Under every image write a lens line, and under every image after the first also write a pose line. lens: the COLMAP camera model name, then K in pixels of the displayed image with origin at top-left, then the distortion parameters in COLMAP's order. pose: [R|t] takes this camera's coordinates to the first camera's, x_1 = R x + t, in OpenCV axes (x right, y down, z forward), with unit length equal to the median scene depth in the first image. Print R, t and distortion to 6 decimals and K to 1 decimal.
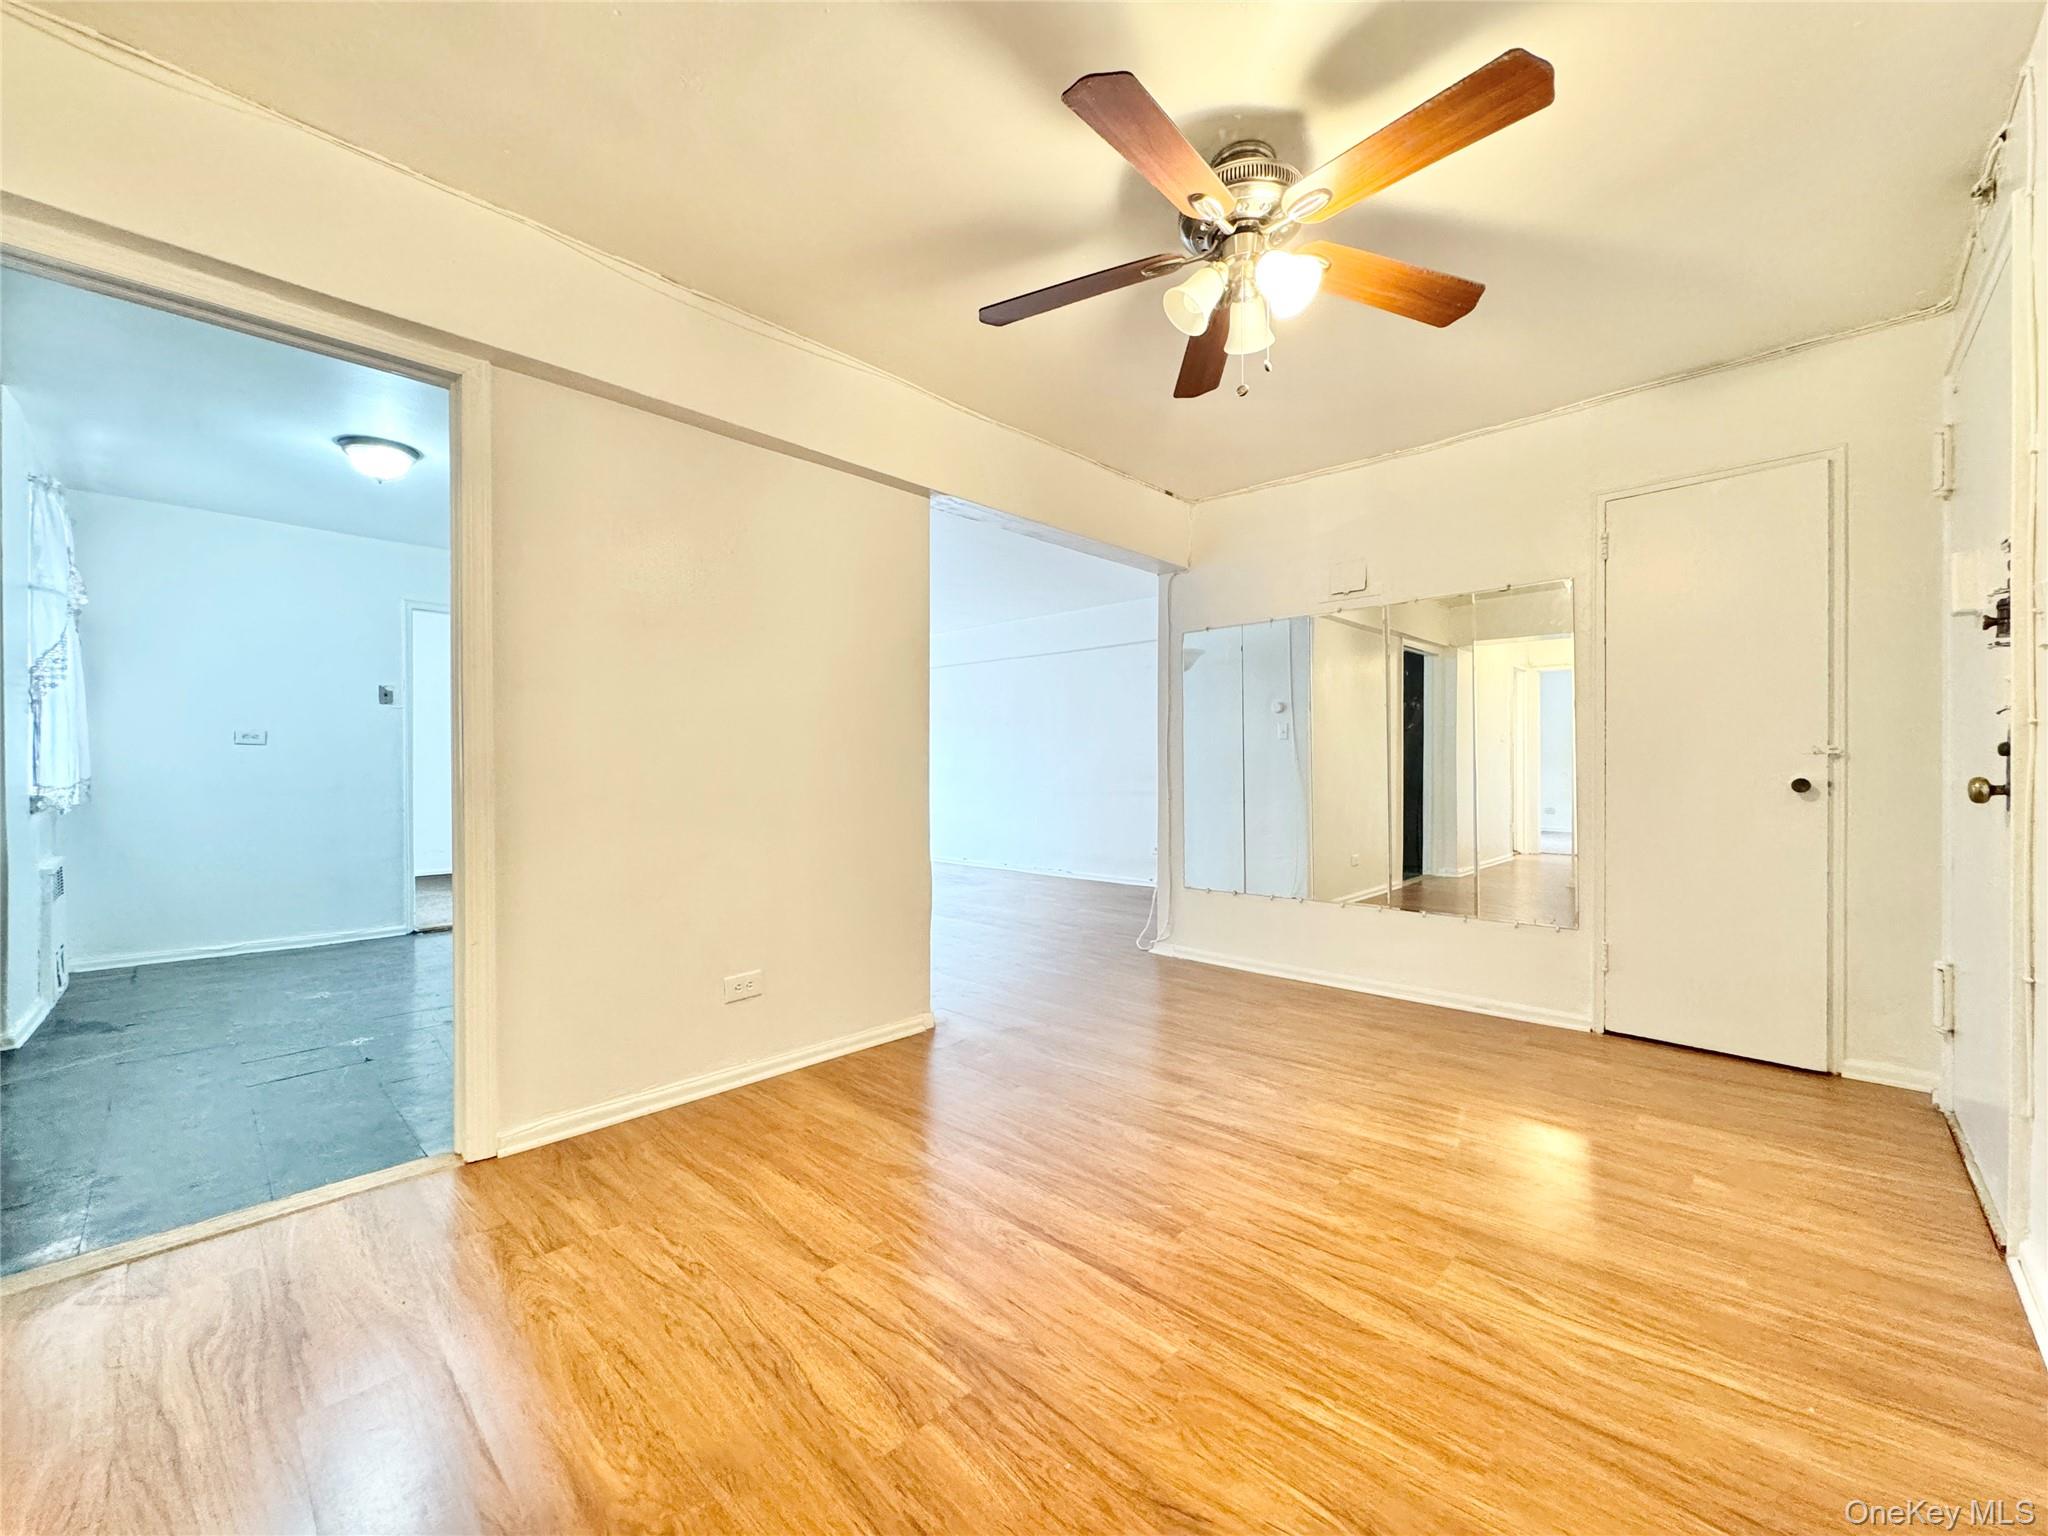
lens RADIAL K [[817.3, 0, 1024.0], [0, 817.3, 768.0], [0, 0, 1]] dist [-0.001038, -0.000252]
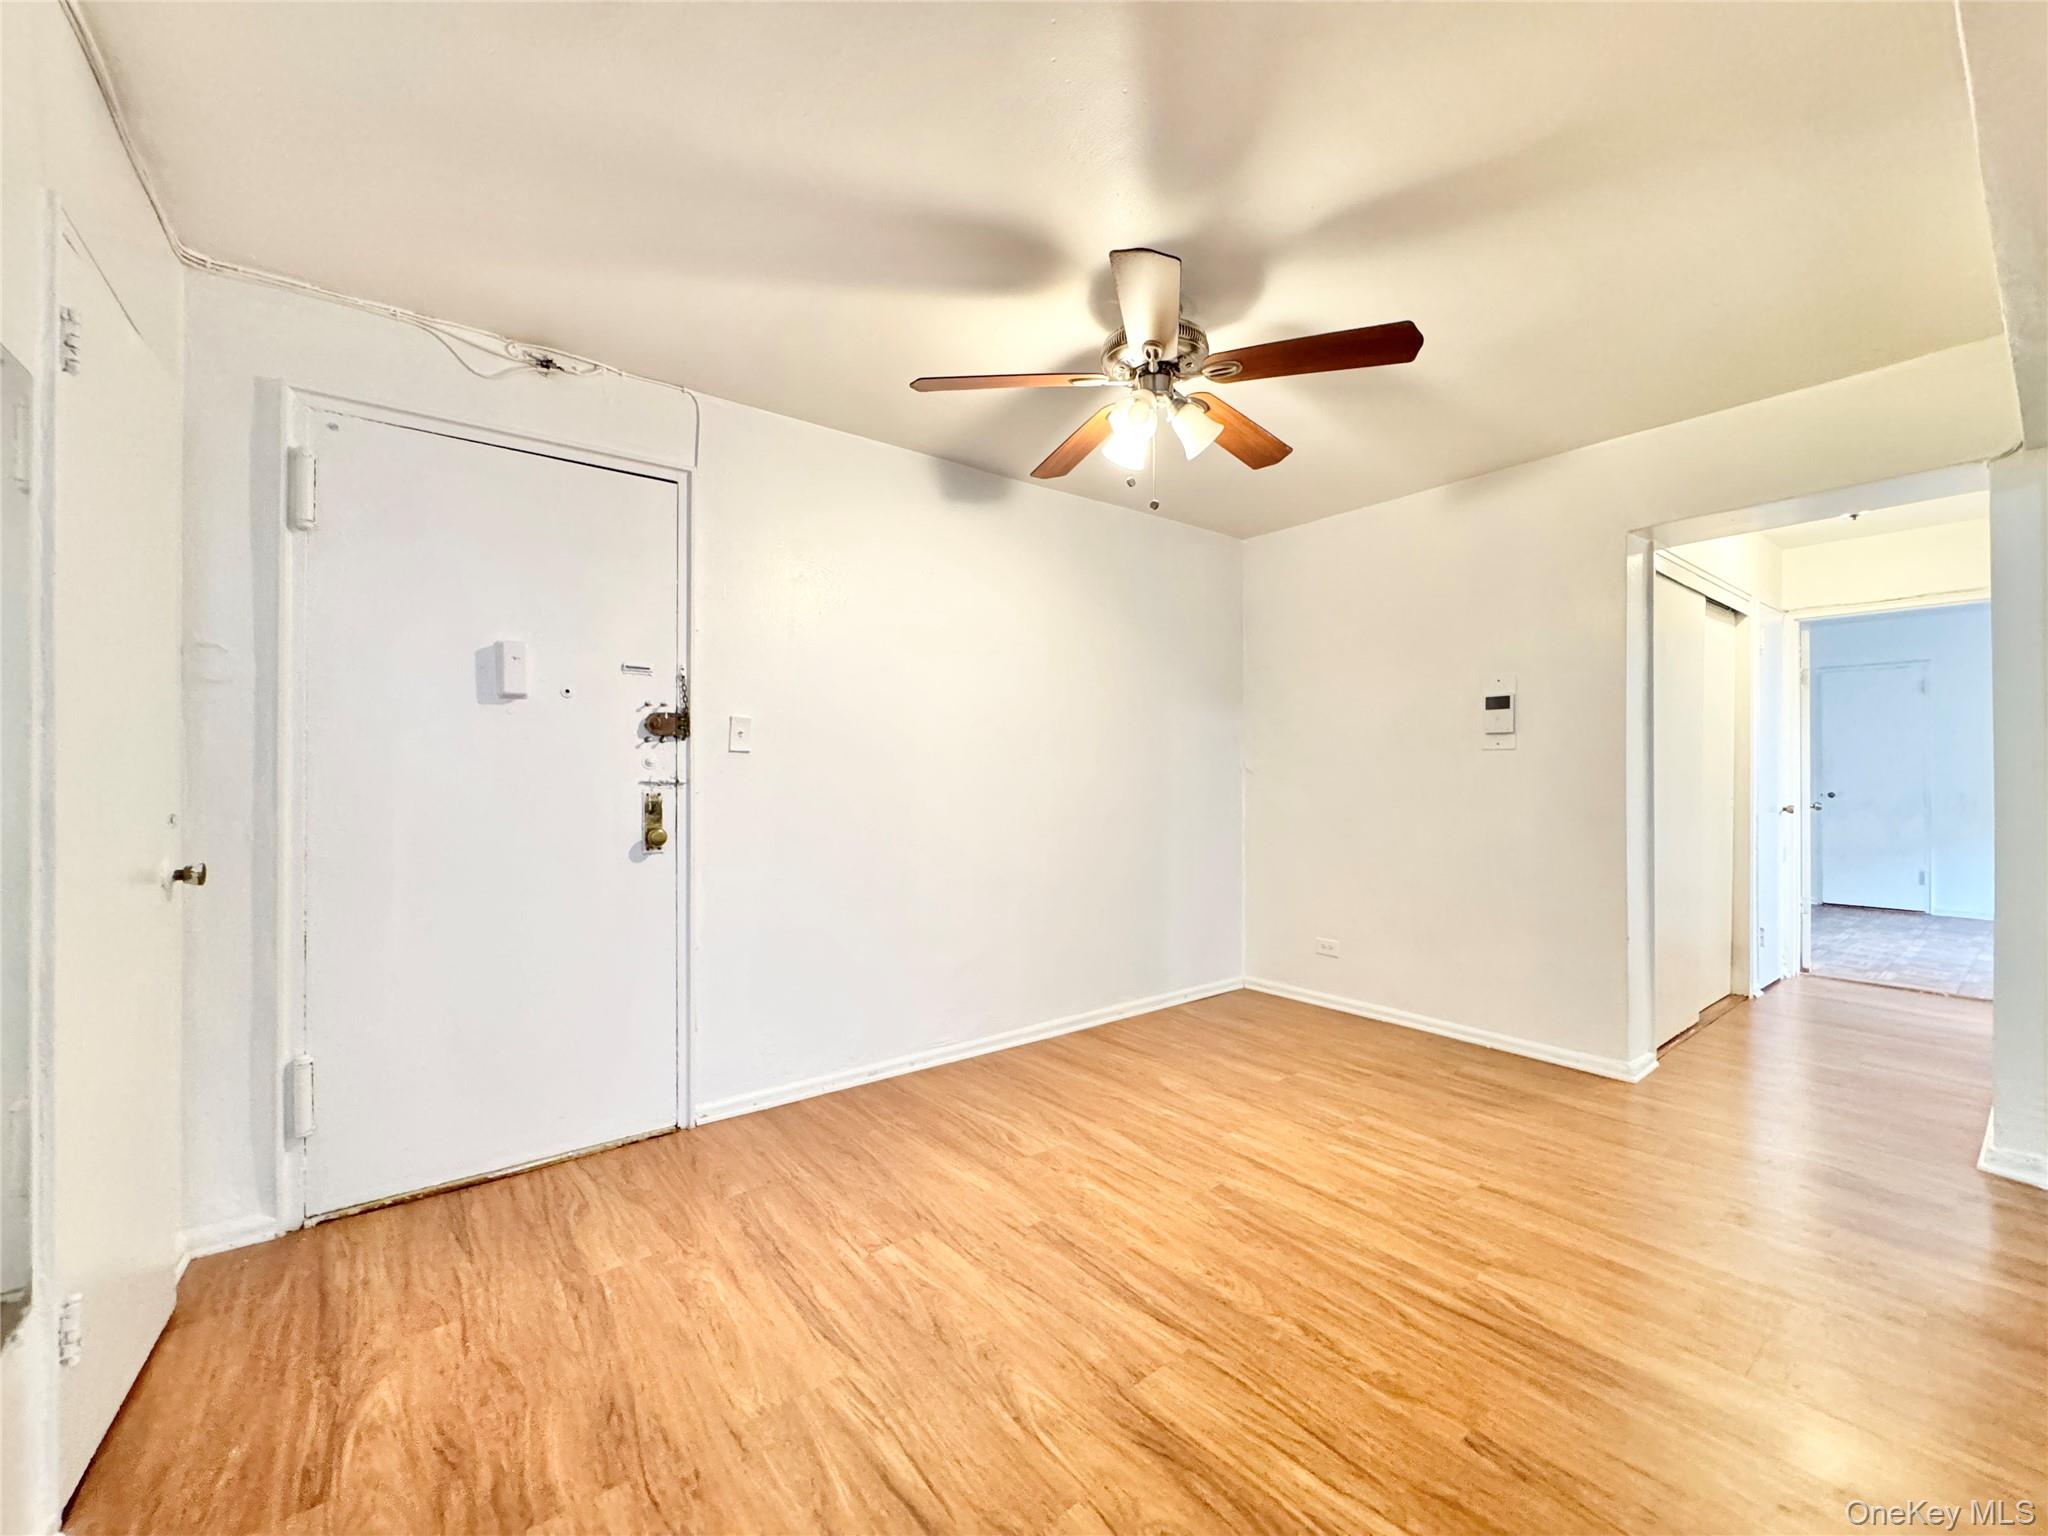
lens RADIAL K [[817.3, 0, 1024.0], [0, 817.3, 768.0], [0, 0, 1]] dist [-0.001038, -0.000252]
pose [[-0.988896, 0.003826, 0.148560, 0.276042], [0.003397, 0.999989, -0.003143, -0.082853], [-0.148570, -0.002603, -0.988898, 2.166676]]
